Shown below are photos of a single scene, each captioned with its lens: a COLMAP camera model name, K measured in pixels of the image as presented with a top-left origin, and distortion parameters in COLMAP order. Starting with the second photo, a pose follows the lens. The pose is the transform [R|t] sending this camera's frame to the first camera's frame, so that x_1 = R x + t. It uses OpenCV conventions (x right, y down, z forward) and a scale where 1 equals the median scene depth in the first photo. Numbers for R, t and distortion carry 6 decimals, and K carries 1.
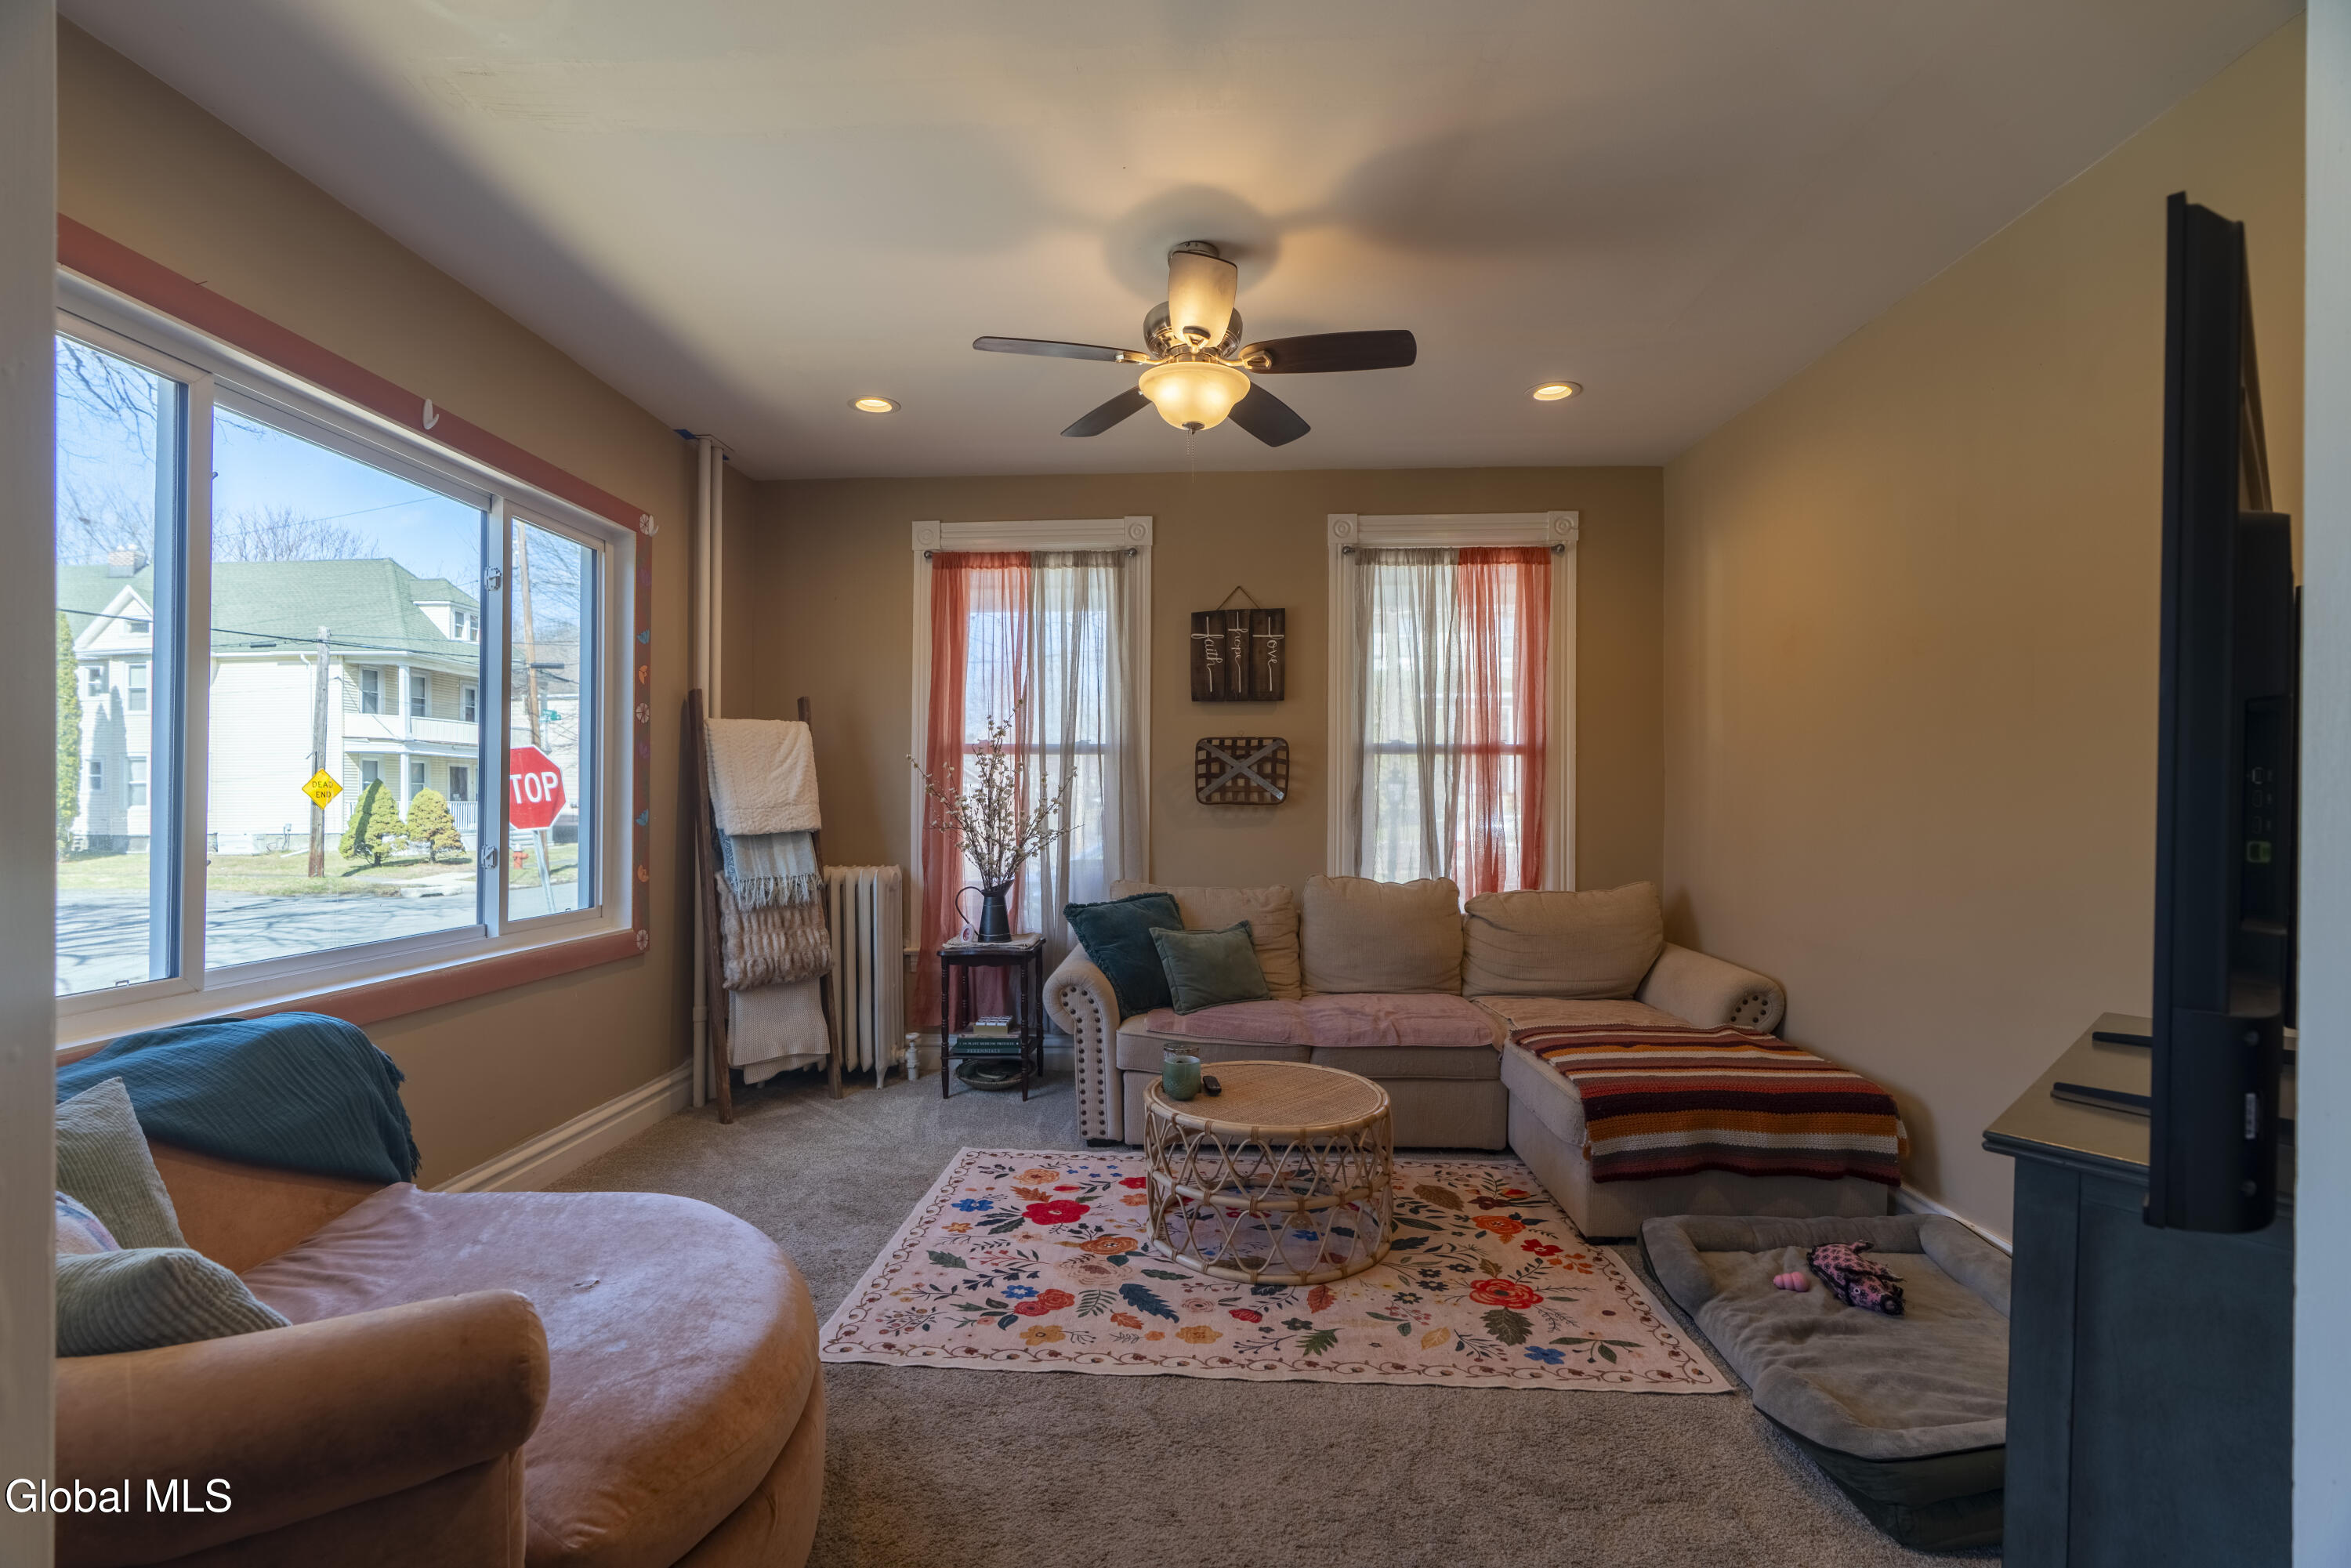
lens RADIAL K [[1048.7, 0, 1160.1], [0, 1048.7, 794.9], [0, 0, 1]] dist [-0.009374, 0.006684]
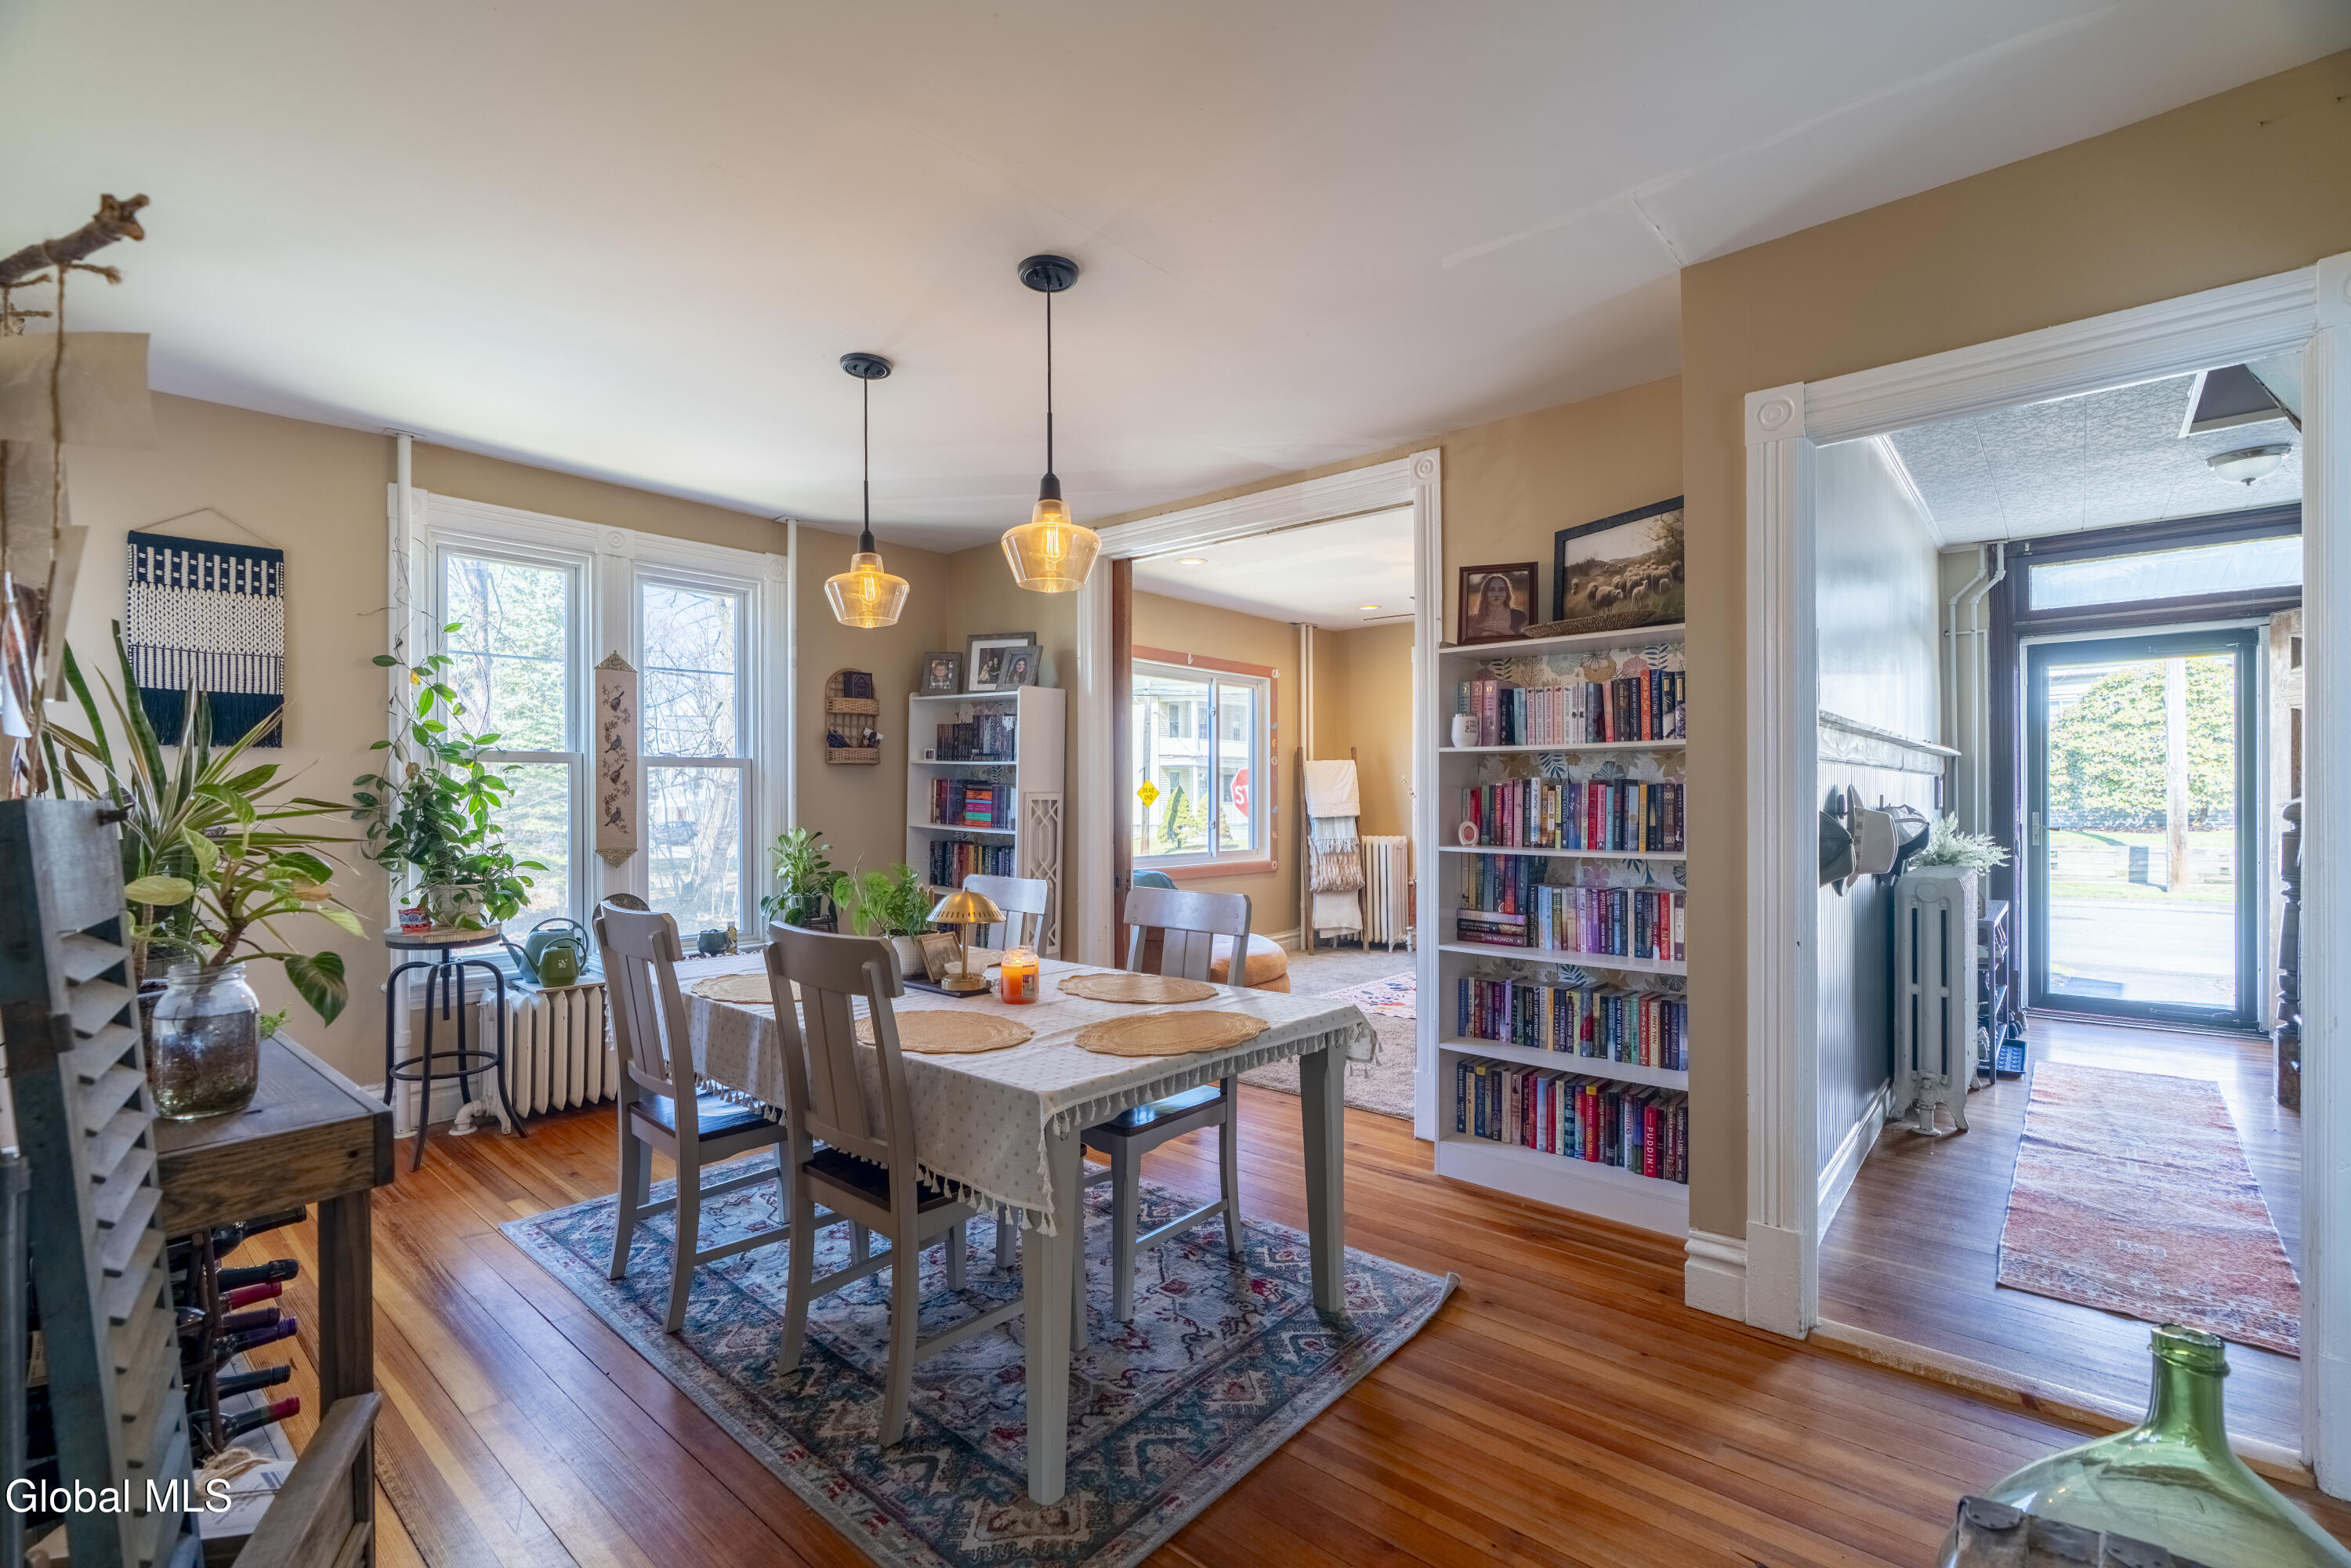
lens RADIAL K [[1048.7, 0, 1160.1], [0, 1048.7, 794.9], [0, 0, 1]] dist [-0.009374, 0.006684]
pose [[0.788789, -0.006154, -0.614633, 0.626347], [0.006188, 0.999979, -0.002070, -0.003745], [0.614633, -0.002171, 0.788810, -0.822429]]
